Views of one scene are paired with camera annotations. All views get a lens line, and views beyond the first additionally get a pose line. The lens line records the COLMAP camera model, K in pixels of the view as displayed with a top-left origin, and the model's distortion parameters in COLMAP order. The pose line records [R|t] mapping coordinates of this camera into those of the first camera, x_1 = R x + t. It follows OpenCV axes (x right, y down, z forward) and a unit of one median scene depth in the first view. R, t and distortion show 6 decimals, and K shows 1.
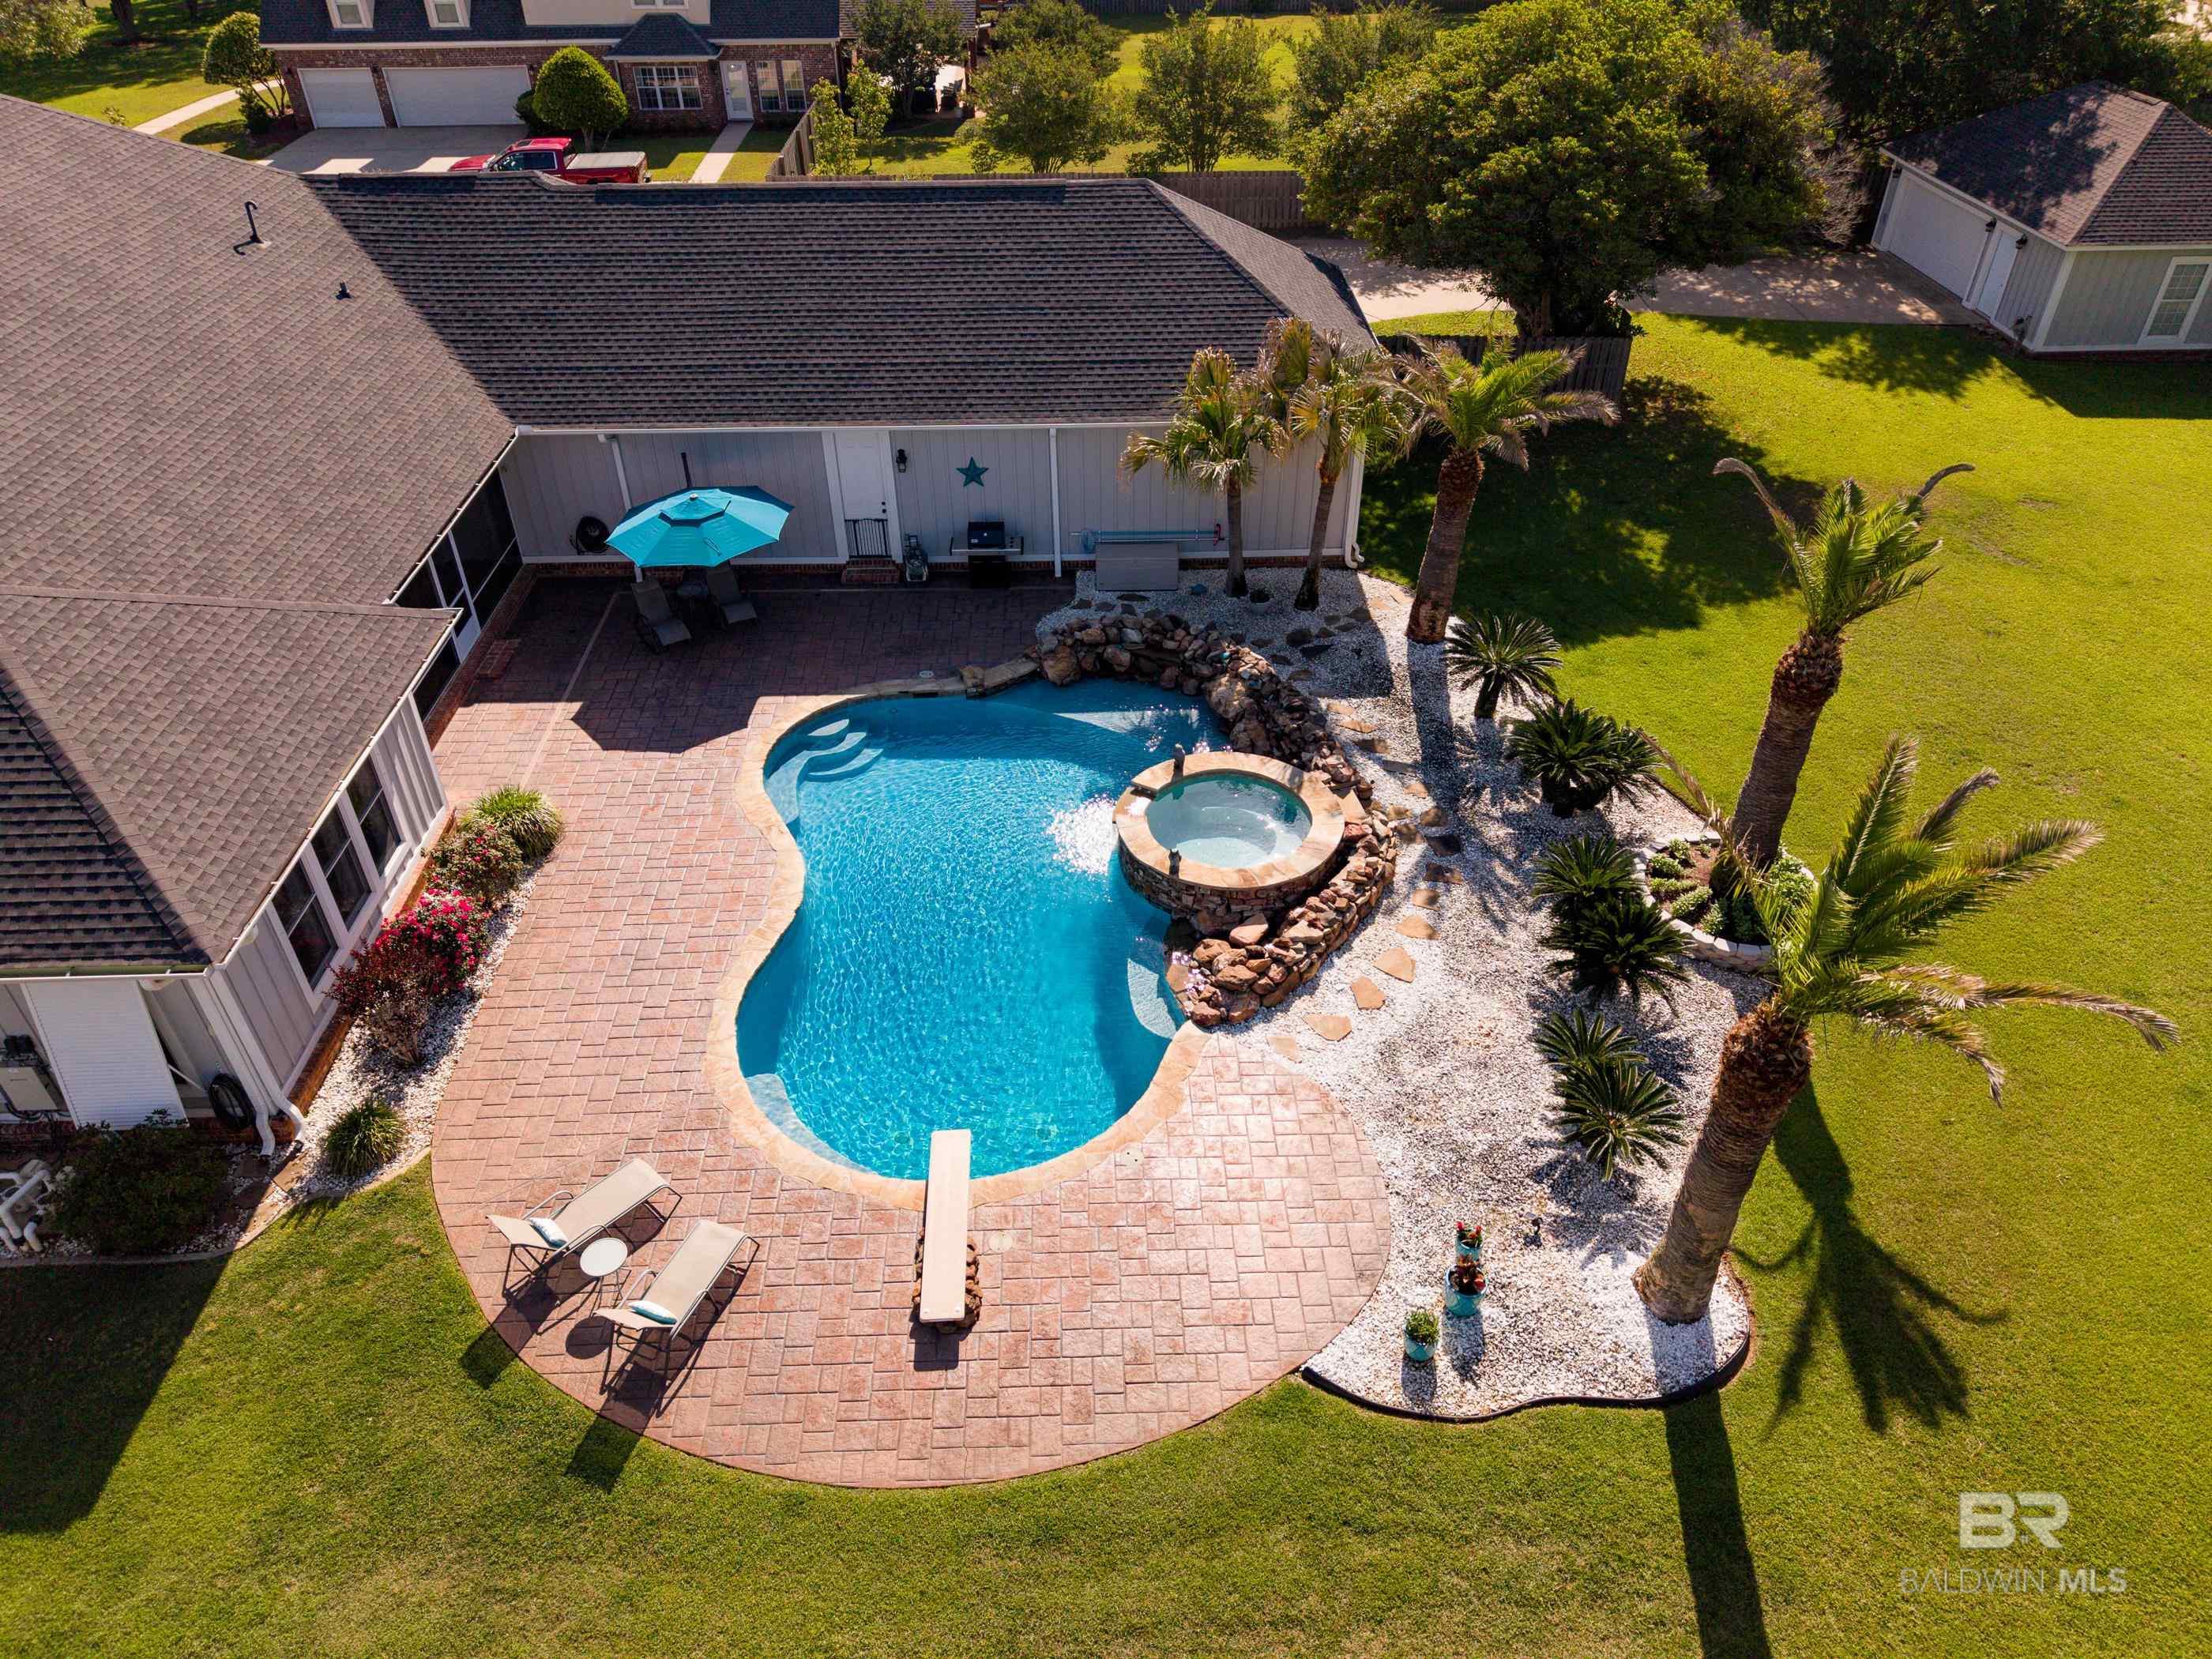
lens RADIAL K [[1469.8, 0, 1106.0], [0, 1469.8, 829.5], [0, 0, 1]] dist [0.059415, -0.076139]
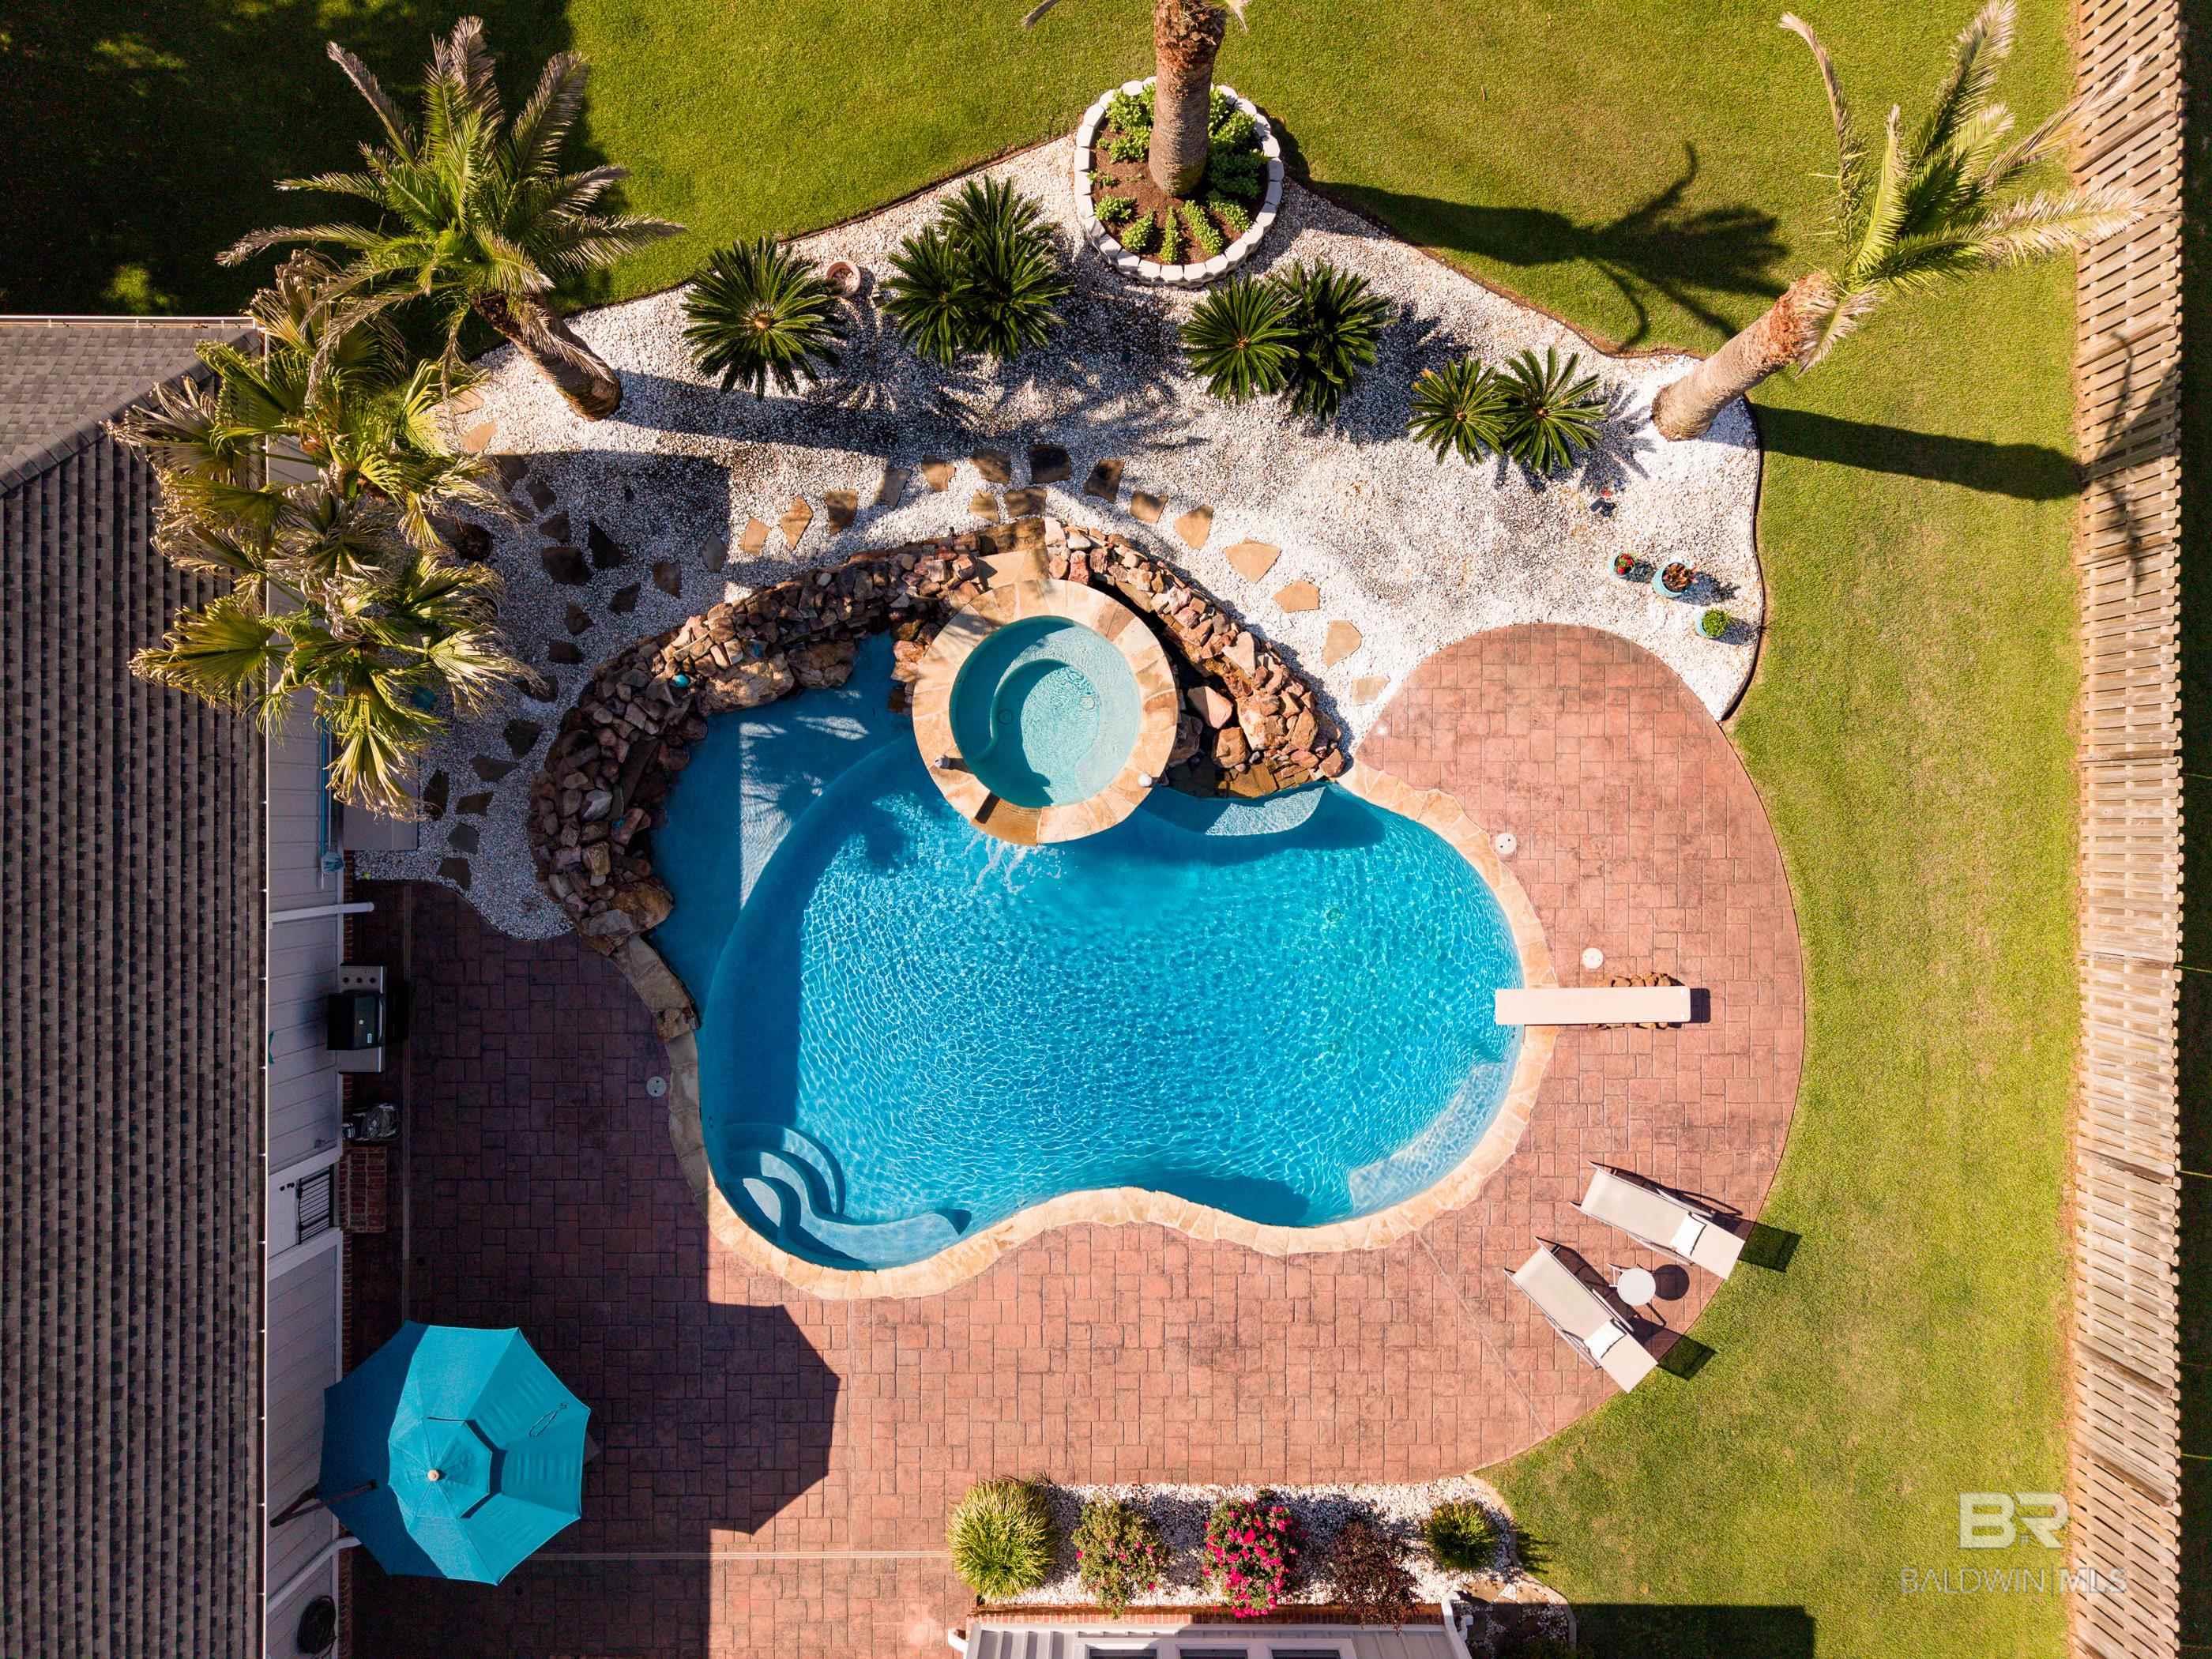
lens RADIAL K [[1469.8, 0, 1106.0], [0, 1469.8, 829.5], [0, 0, 1]] dist [0.059415, -0.076139]
pose [[0.029657, -0.999560, -0.000429, 0.016088], [0.599909, 0.017457, 0.799877, -0.702209], [-0.799518, -0.023979, 0.600163, 0.467540]]
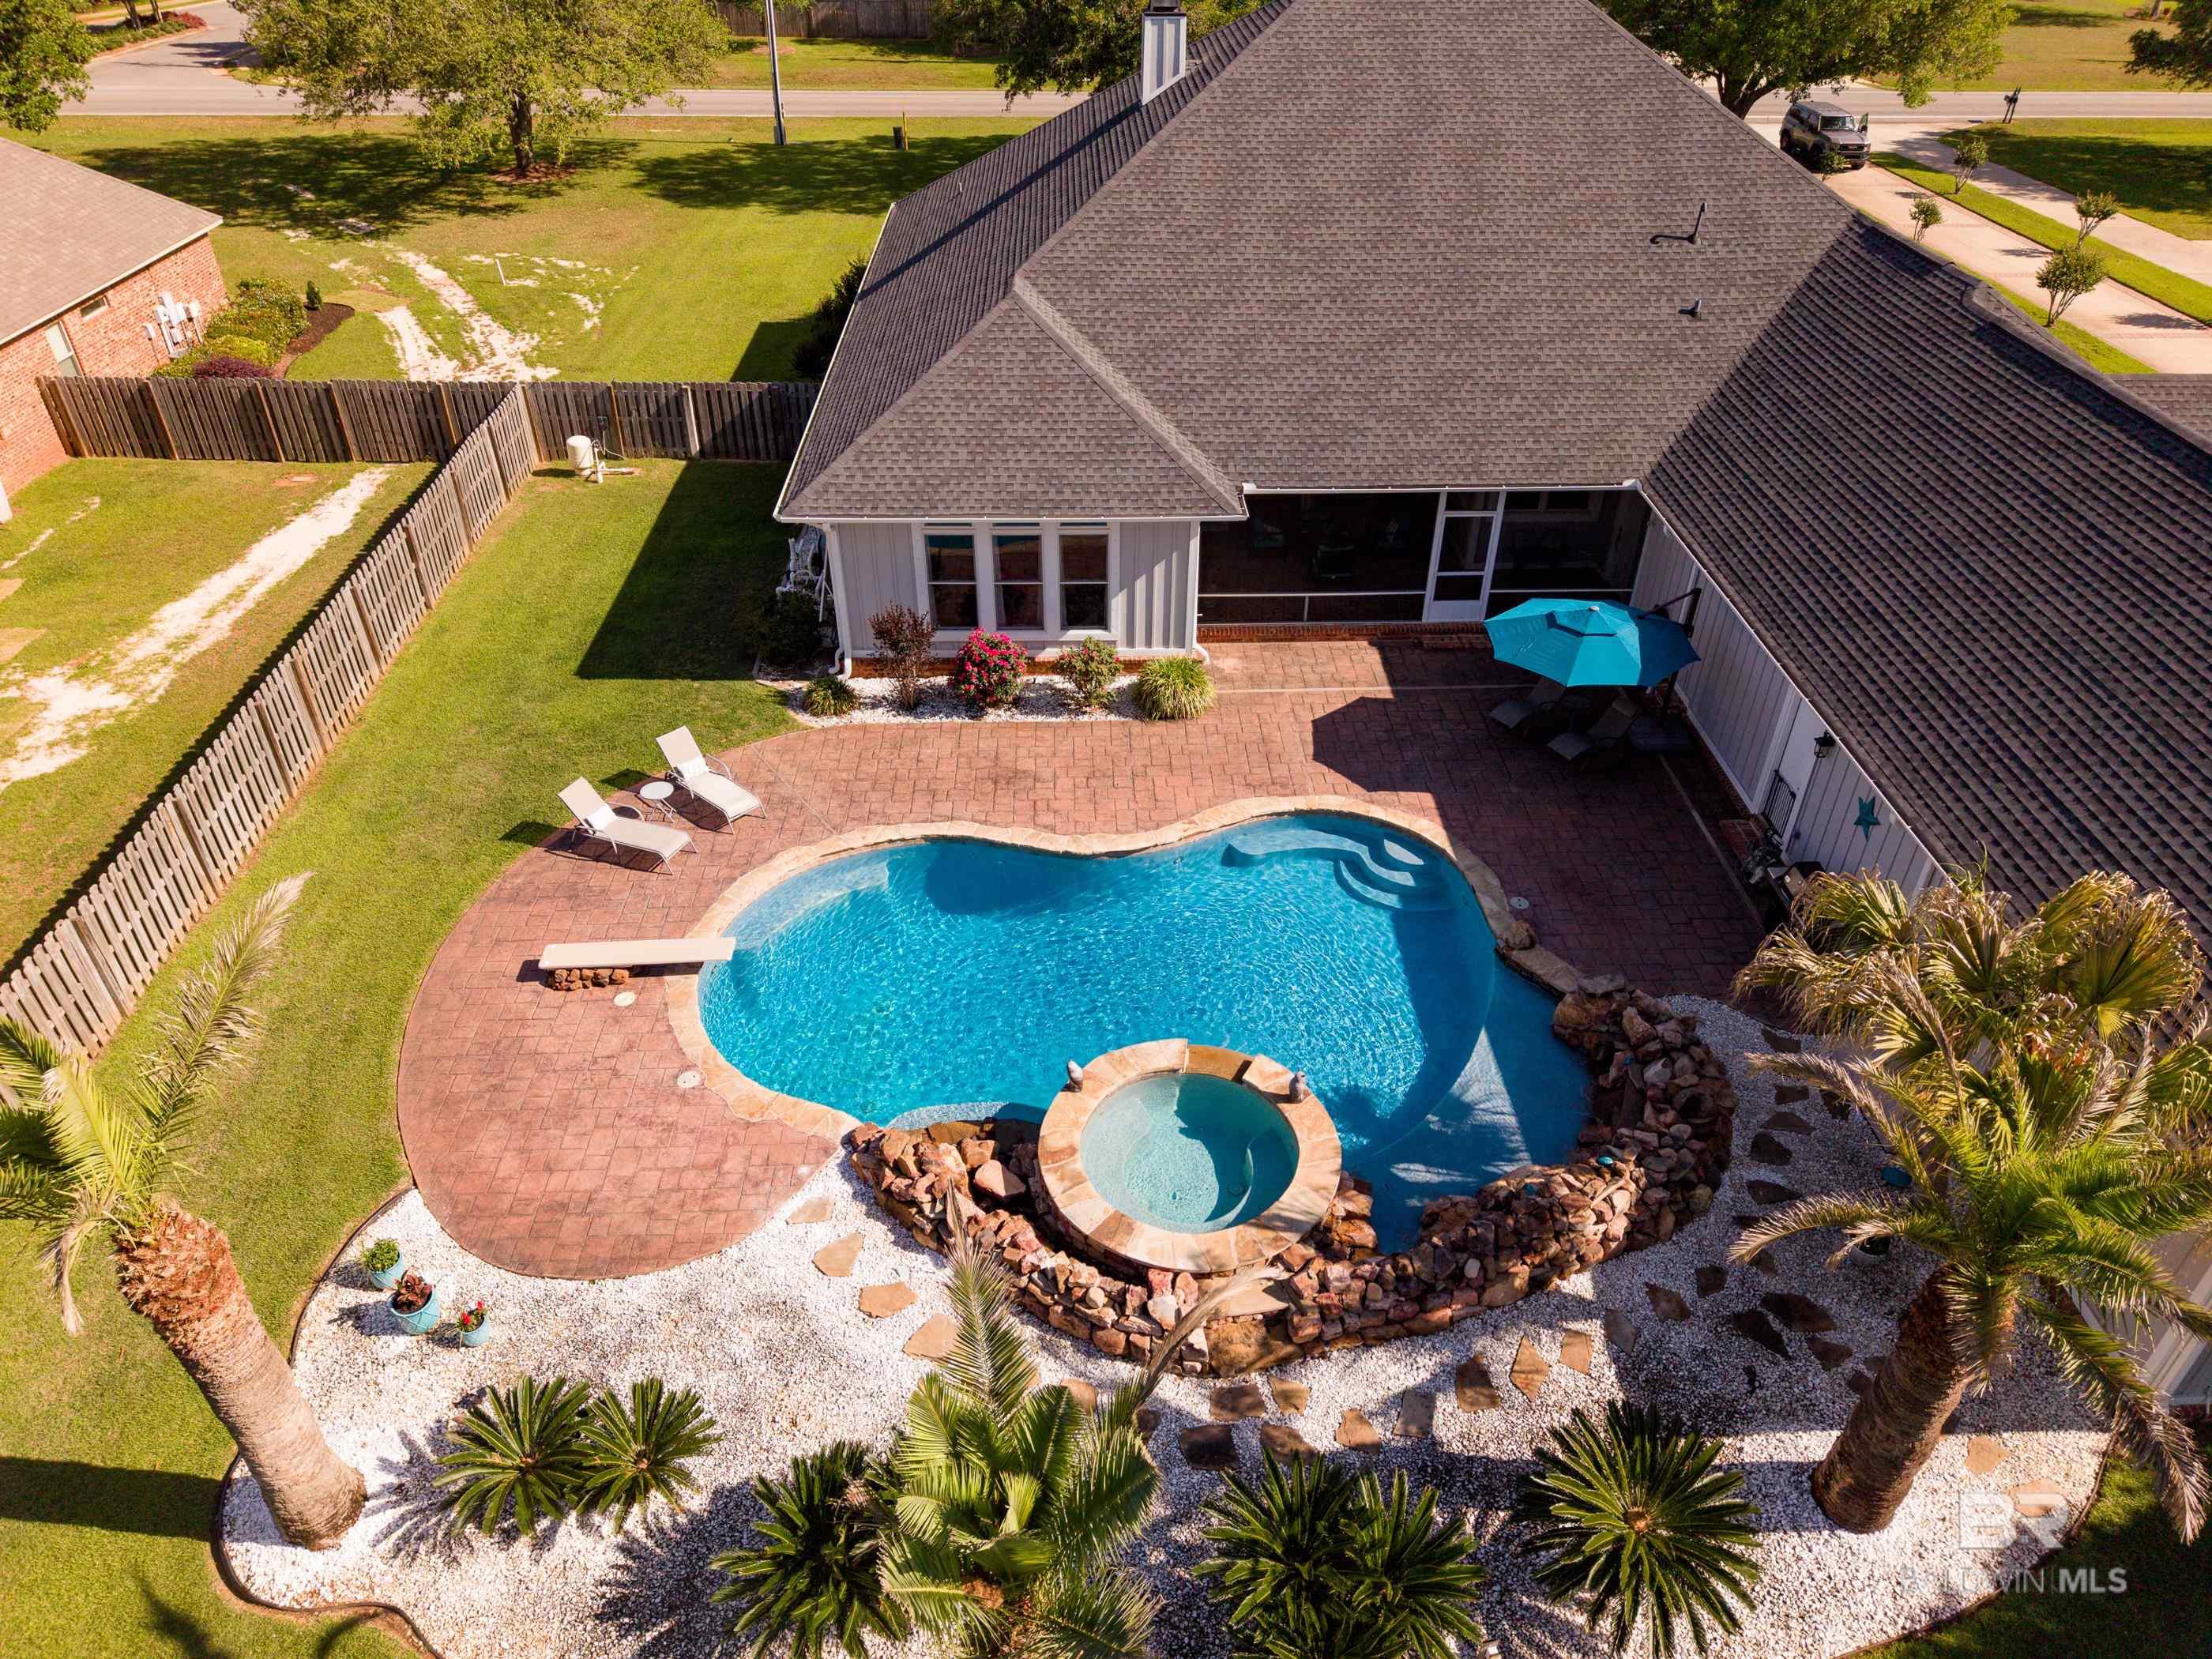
lens RADIAL K [[1504.1, 0, 1095.6], [0, 1504.1, 789.8], [0, 0, 1]] dist [0.047459, -0.034417]
pose [[-0.006287, 0.567240, -0.823528, 0.645361], [-0.600165, 0.656586, 0.456834, -0.474846], [0.799851, 0.497125, 0.336310, 0.628442]]
